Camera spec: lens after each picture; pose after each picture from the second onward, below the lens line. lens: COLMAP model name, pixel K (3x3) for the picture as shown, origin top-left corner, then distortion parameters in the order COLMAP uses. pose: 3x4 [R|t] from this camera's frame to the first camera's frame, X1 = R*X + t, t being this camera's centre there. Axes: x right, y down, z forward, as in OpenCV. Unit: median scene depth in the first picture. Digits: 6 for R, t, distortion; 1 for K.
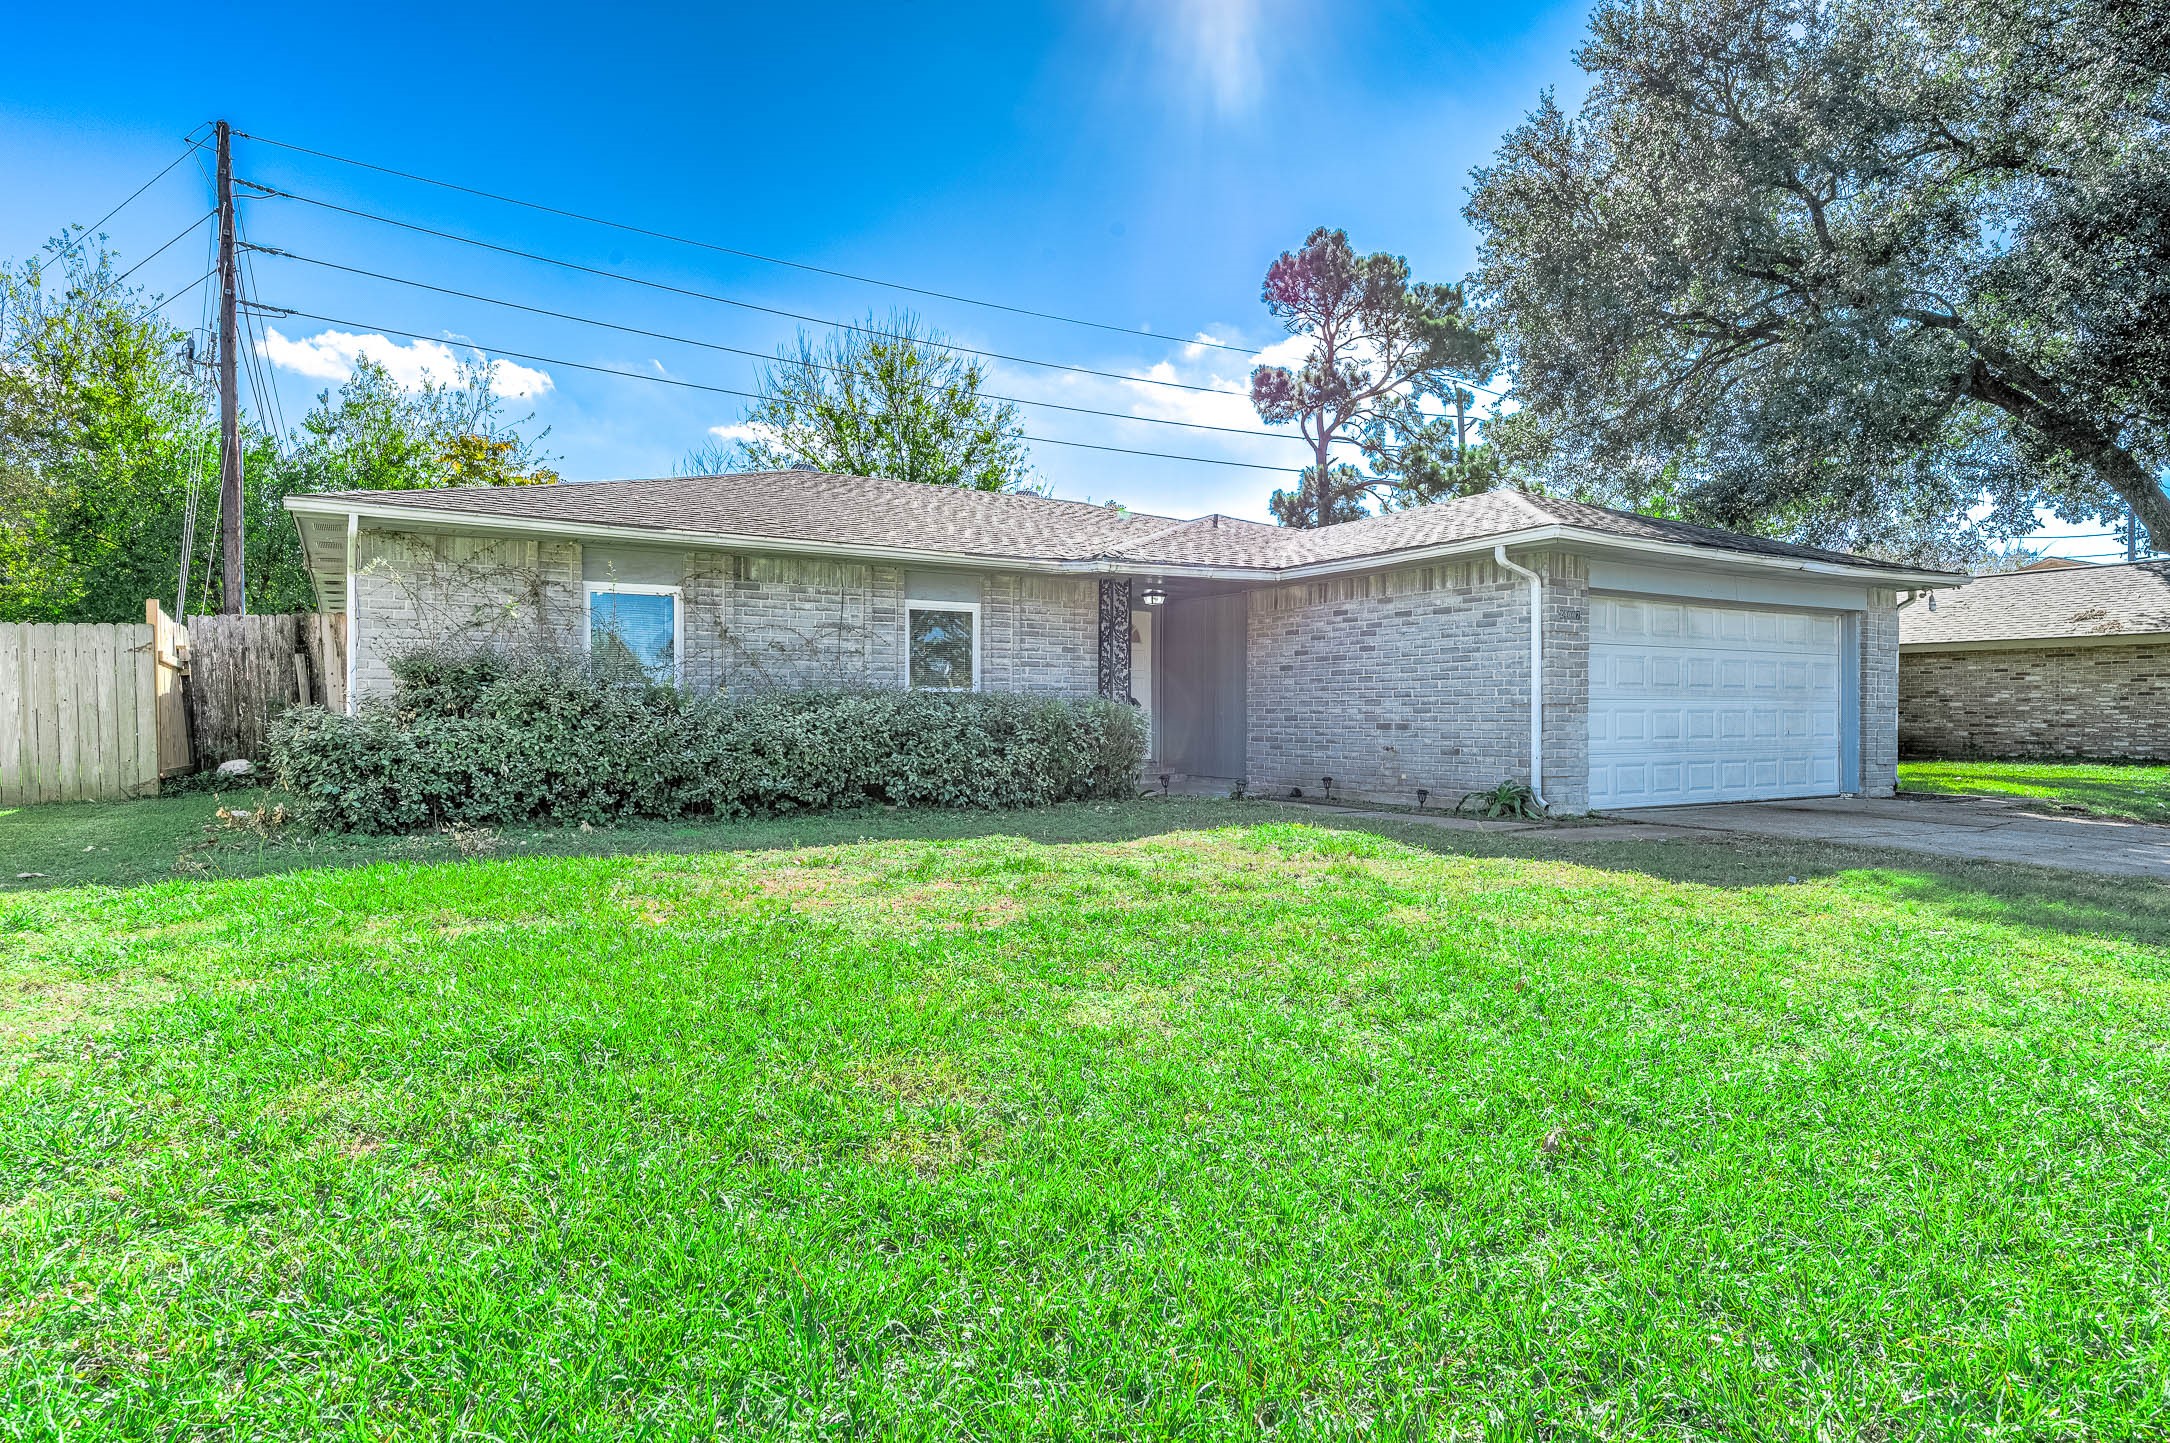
lens RADIAL K [[1236.6, 0, 1086.1], [0, 1236.6, 723.9], [0, 0, 1]] dist [-0.003518, -0.000335]
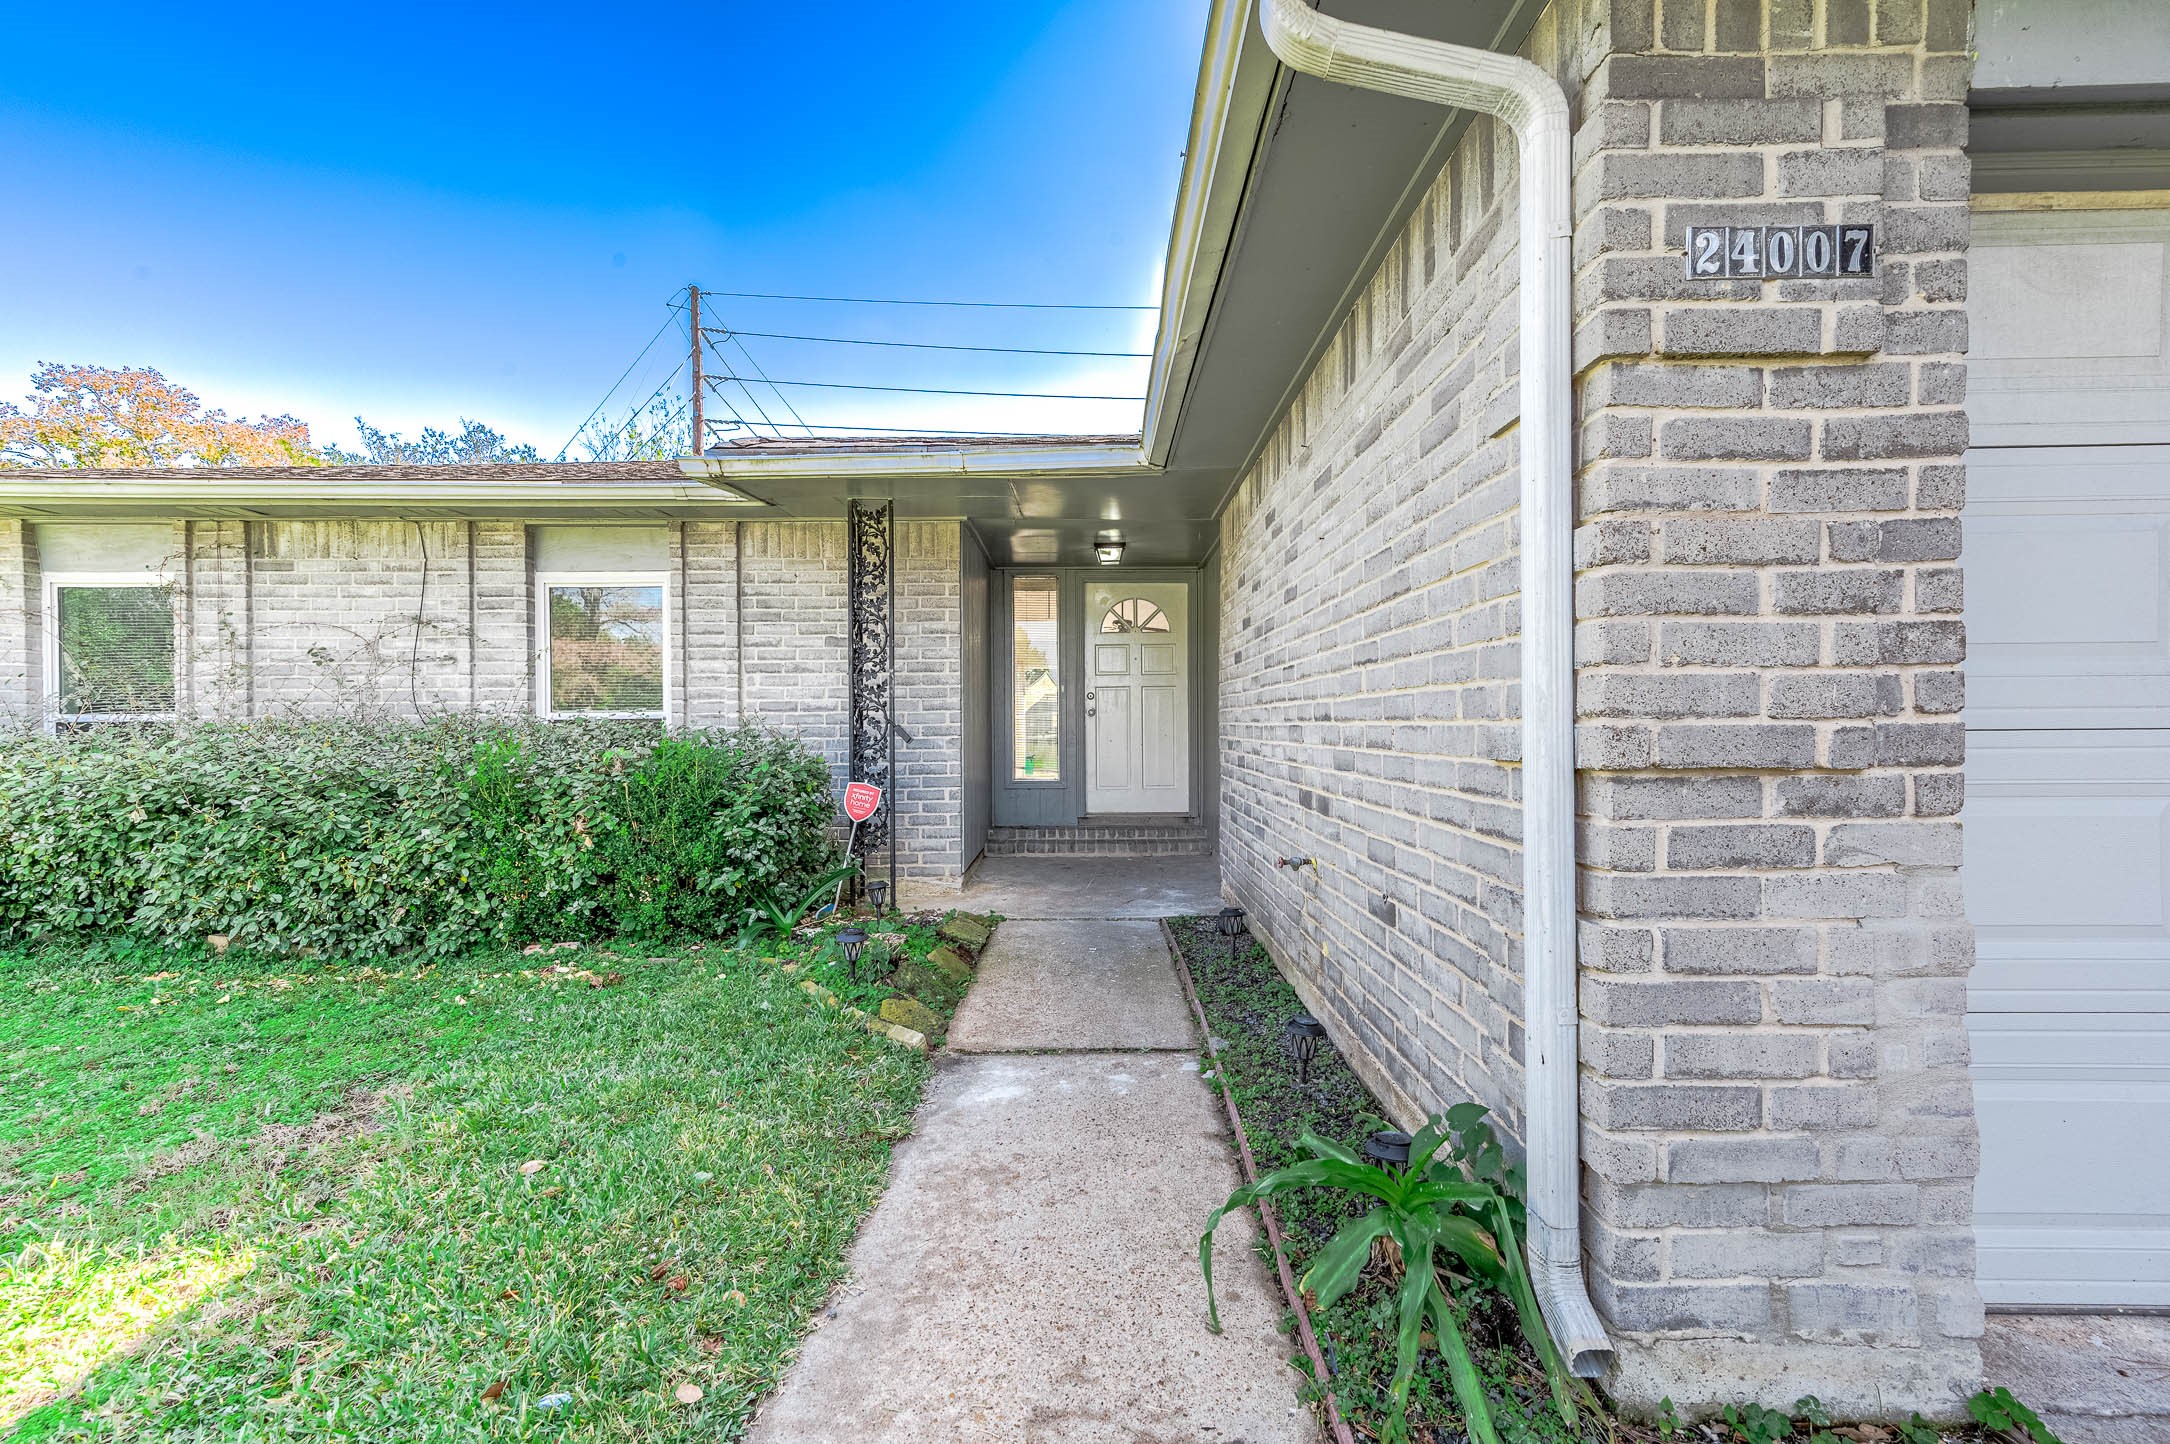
lens RADIAL K [[915.3, 0, 1087.4], [0, 915.3, 727.2], [0, 0, 1]] dist [0.003879, 0.000216]
pose [[0.859622, -0.005750, -0.510899, 0.347259], [0.004936, 0.999983, -0.002949, -0.020315], [0.510907, 0.000013, 0.859636, 0.781350]]
